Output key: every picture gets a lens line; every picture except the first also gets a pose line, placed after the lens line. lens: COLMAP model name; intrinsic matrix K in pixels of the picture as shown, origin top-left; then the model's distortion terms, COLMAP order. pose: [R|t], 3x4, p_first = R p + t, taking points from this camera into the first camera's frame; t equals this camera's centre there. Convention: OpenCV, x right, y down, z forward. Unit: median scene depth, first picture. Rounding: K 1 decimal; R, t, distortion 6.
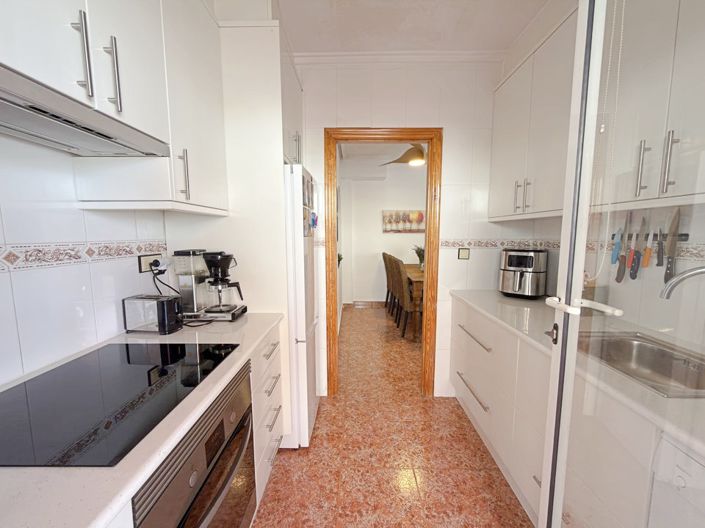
lens RADIAL K [[282.5, 0, 353.2], [0, 282.5, 263.4], [0, 0, 1]] dist [0.002435, -0.000626]
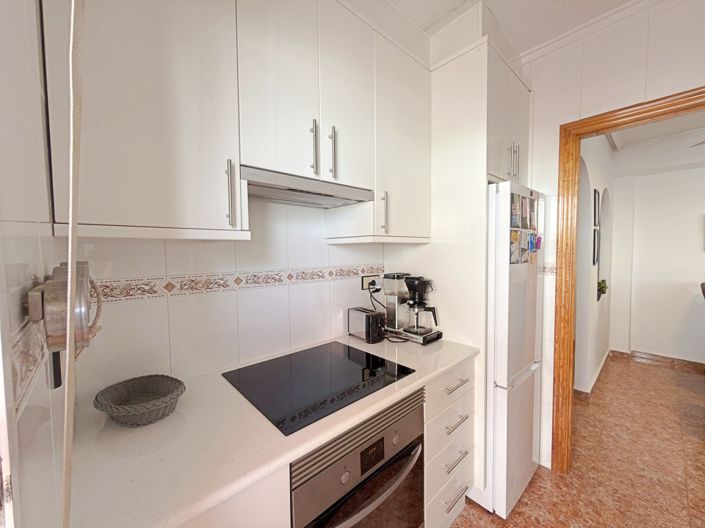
lens RADIAL K [[282.5, 0, 352.3], [0, 282.5, 263.7], [0, 0, 1]] dist [0.002435, -0.000626]
pose [[0.677295, 0.029086, -0.735136, 0.148942], [-0.068007, 0.997415, -0.023193, -0.050309], [0.732562, 0.065703, 0.677522, 0.087355]]
